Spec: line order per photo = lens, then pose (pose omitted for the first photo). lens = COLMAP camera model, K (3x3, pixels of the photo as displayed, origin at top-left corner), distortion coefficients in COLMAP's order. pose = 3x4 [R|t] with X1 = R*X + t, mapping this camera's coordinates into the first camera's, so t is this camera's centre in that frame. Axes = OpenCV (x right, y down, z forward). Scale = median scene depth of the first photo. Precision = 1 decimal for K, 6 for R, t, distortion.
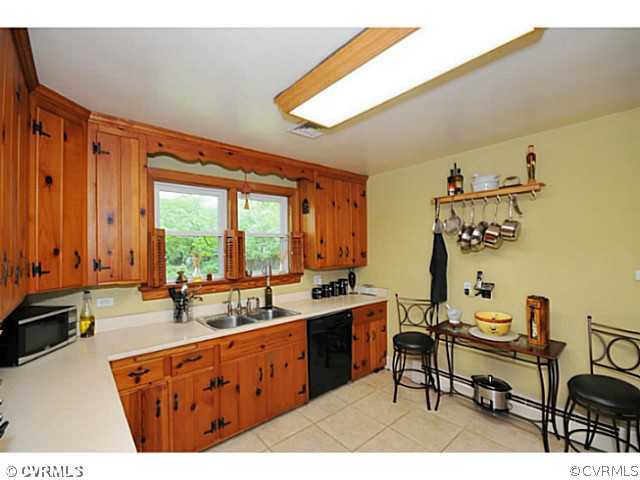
lens RADIAL K [[284.6, 0, 324.8], [0, 284.6, 248.4], [0, 0, 1]] dist [-0.001267, -0.000066]
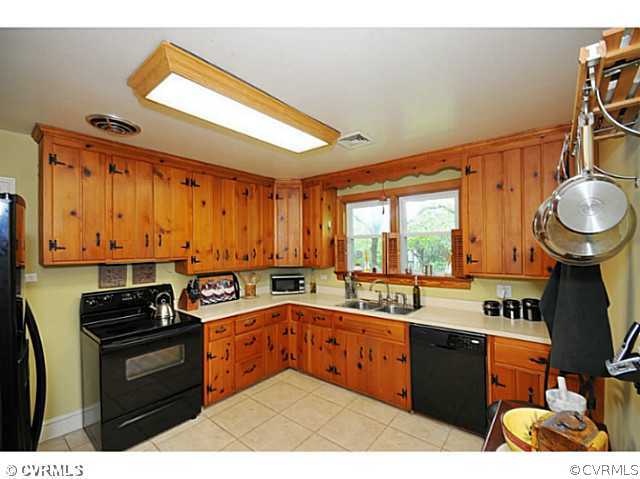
lens RADIAL K [[284.6, 0, 324.8], [0, 284.6, 247.9], [0, 0, 1]] dist [-0.001267, -0.000066]
pose [[0.177044, 0.011107, -0.984140, 0.789186], [0.000624, 0.999935, 0.011398, -0.013513], [0.984203, -0.002632, 0.177026, 0.538016]]
